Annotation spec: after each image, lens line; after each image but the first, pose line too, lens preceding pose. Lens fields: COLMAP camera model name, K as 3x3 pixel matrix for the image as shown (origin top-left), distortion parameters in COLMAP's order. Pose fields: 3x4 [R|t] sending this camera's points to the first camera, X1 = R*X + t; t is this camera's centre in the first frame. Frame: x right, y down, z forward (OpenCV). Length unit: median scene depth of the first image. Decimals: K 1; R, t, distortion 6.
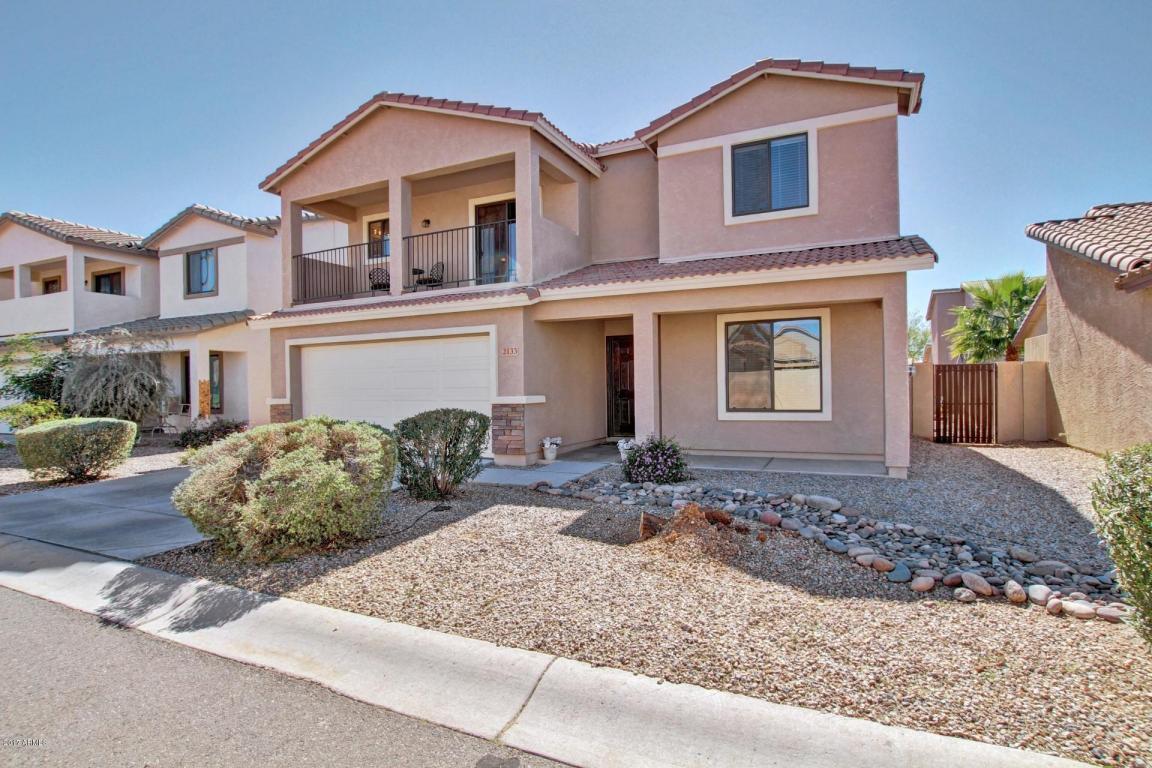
lens RADIAL K [[590.7, 0, 576.6], [0, 590.7, 383.8], [0, 0, 1]] dist [-0.030458, 0.002900]
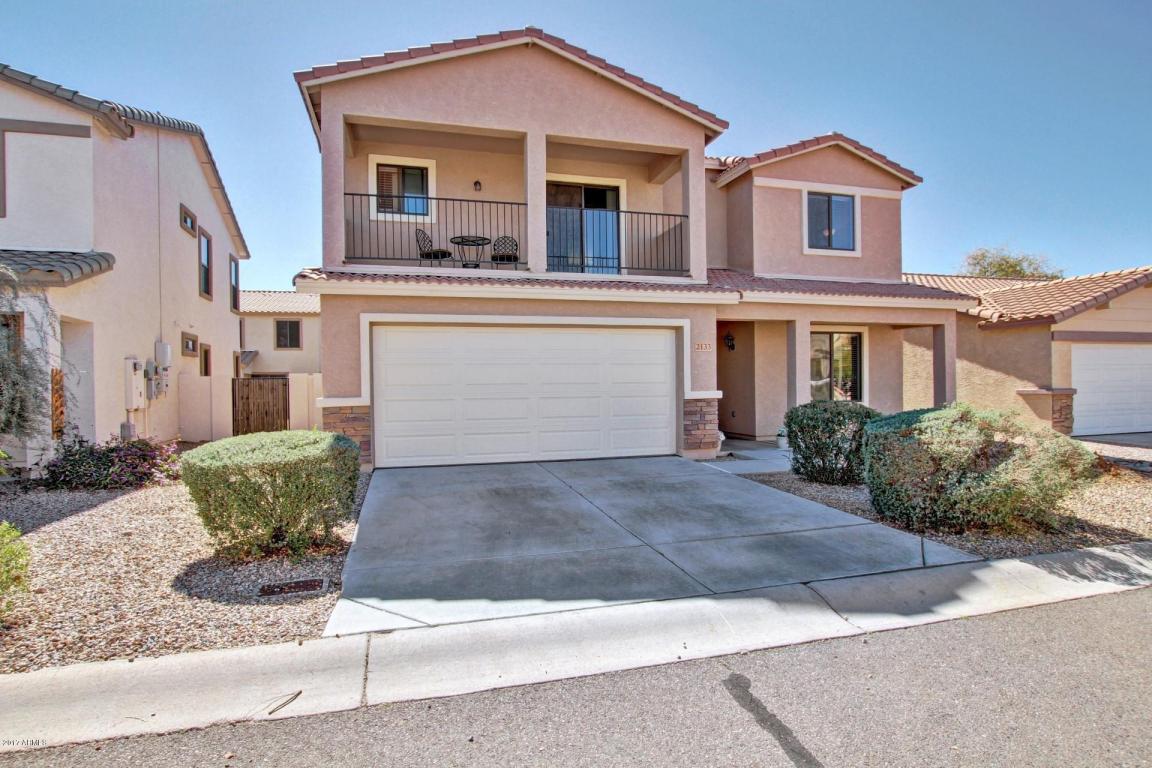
lens RADIAL K [[606.5, 0, 575.5], [0, 606.5, 385.5], [0, 0, 1]] dist [-0.022005, 0.000740]
pose [[0.749905, 0.004027, 0.661533, -0.936382], [-0.001858, 0.999990, -0.003981, 0.015418], [-0.661543, 0.001756, 0.749905, 0.351434]]
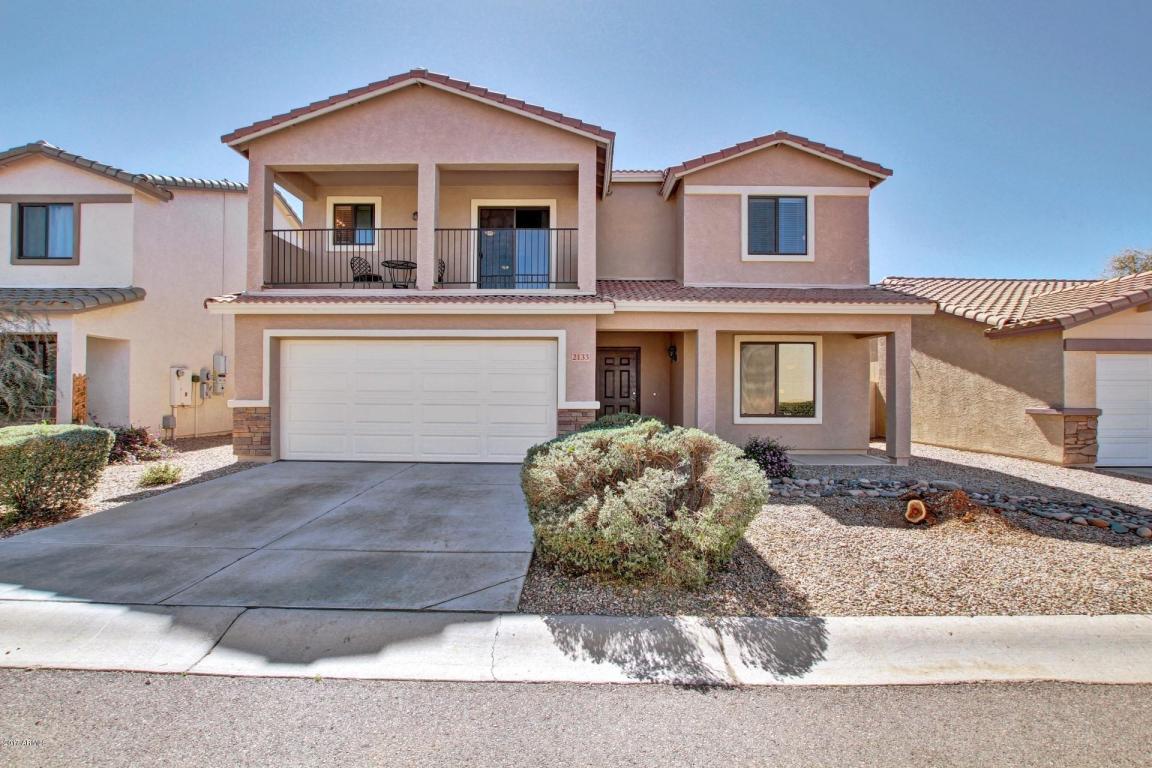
lens RADIAL K [[533.2, 0, 574.8], [0, 533.2, 386.3], [0, 0, 1]] dist [-0.029742, 0.001999]
pose [[0.905848, 0.025504, 0.422834, -0.494078], [-0.021225, 0.999665, -0.014826, 0.008388], [-0.423070, 0.004455, 0.906086, 0.163730]]
